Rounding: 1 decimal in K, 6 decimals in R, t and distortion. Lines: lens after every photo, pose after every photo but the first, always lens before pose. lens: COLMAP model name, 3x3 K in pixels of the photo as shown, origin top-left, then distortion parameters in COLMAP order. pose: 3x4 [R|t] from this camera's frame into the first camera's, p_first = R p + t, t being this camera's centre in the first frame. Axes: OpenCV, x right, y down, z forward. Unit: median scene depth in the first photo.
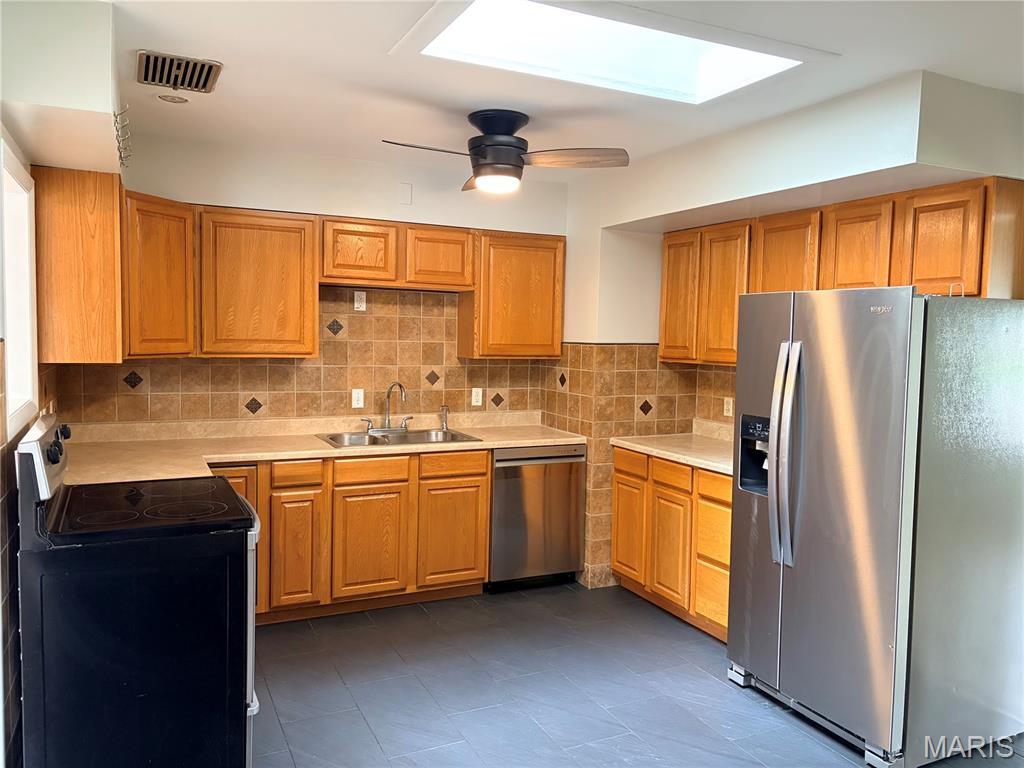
lens RADIAL K [[776.8, 0, 517.3], [0, 776.8, 380.2], [0, 0, 1]] dist [0.069659, -0.054997]
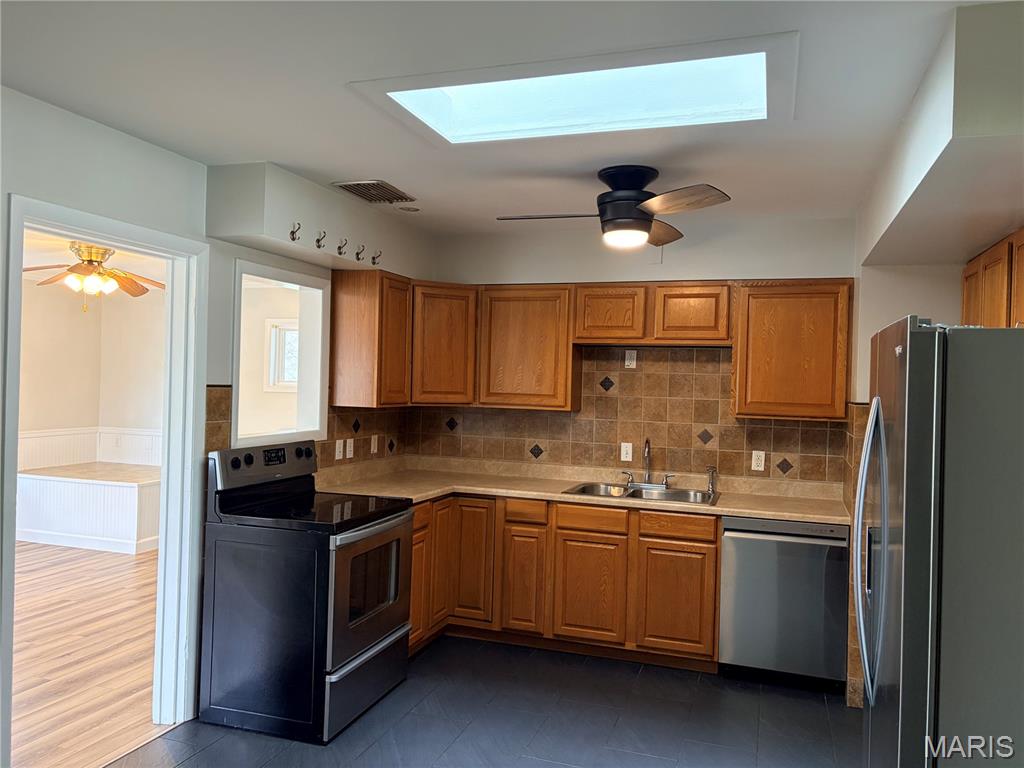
lens RADIAL K [[776.8, 0, 515.9], [0, 776.8, 381.5], [0, 0, 1]] dist [0.069659, -0.054997]
pose [[0.710407, -0.001688, -0.703789, 0.458087], [-0.057772, 0.996482, -0.060706, 0.001169], [0.701416, 0.083785, 0.707810, 0.164375]]
